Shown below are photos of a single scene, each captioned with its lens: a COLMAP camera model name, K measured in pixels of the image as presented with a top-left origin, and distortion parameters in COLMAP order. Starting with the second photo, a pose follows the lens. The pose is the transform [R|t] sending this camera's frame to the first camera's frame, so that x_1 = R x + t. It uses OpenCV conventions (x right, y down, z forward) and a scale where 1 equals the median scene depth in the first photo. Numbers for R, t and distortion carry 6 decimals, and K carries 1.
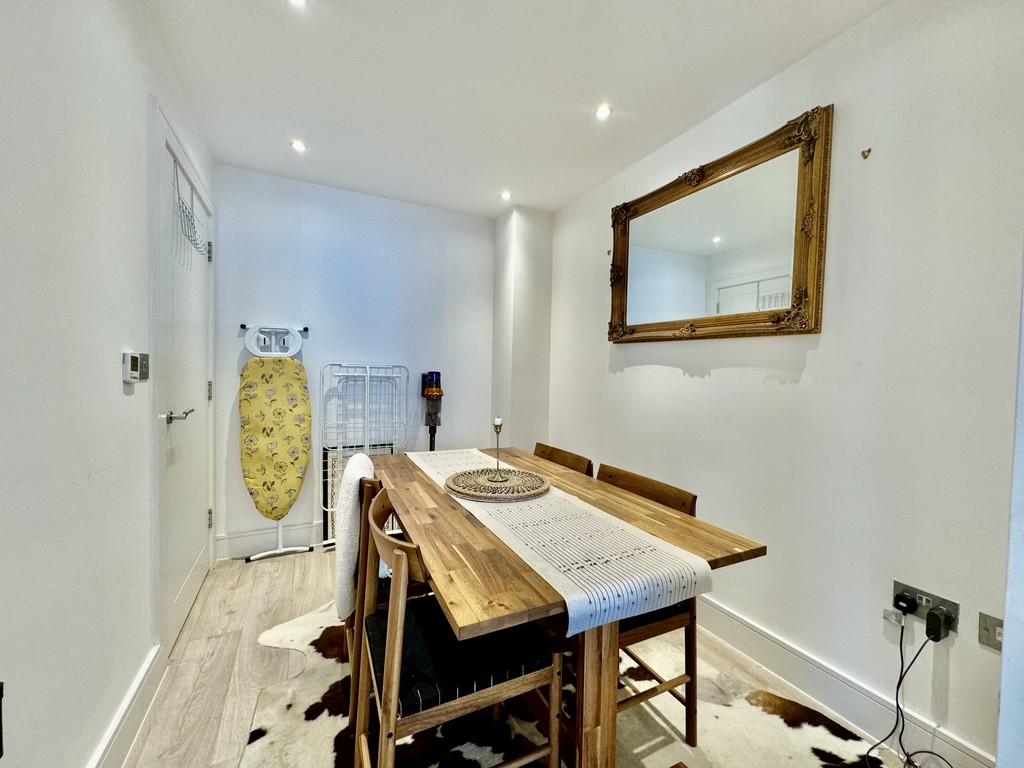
lens RADIAL K [[400.1, 0, 510.3], [0, 400.1, 383.0], [0, 0, 1]] dist [0.000994, -0.000004]
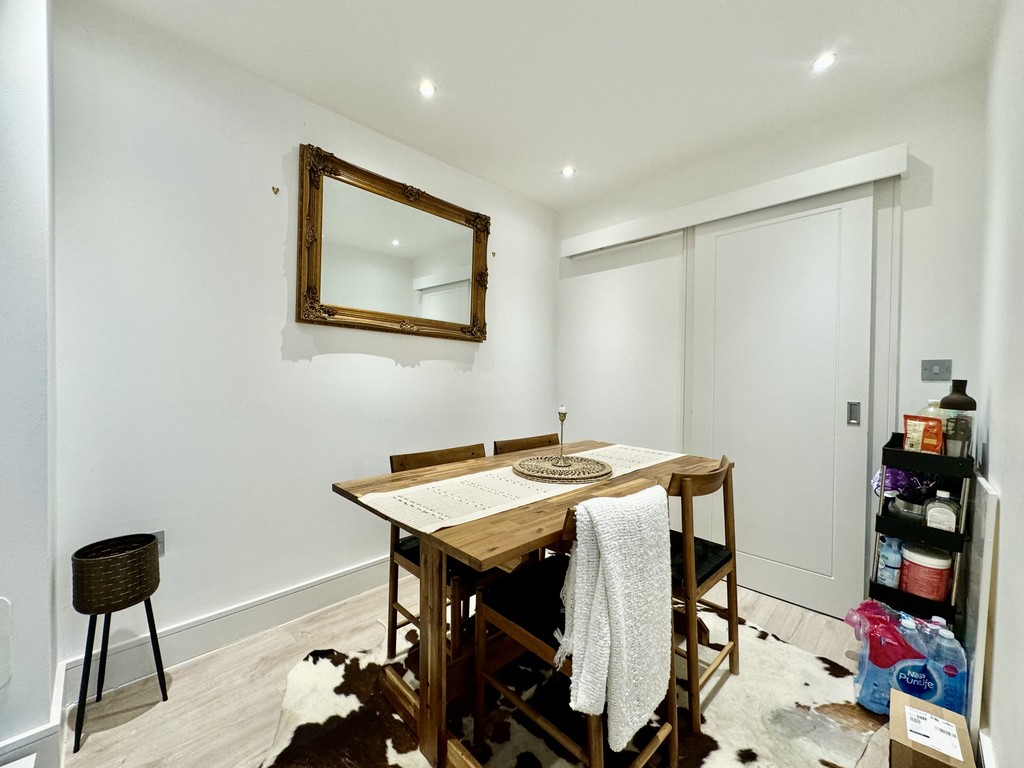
lens RADIAL K [[400.1, 0, 512.6], [0, 400.1, 383.0], [0, 0, 1]] dist [0.000994, -0.000004]
pose [[-0.299654, -0.038929, 0.953253, -0.743793], [0.009393, 0.998998, 0.043750, -0.016244], [-0.954002, 0.022063, -0.298988, 1.074637]]
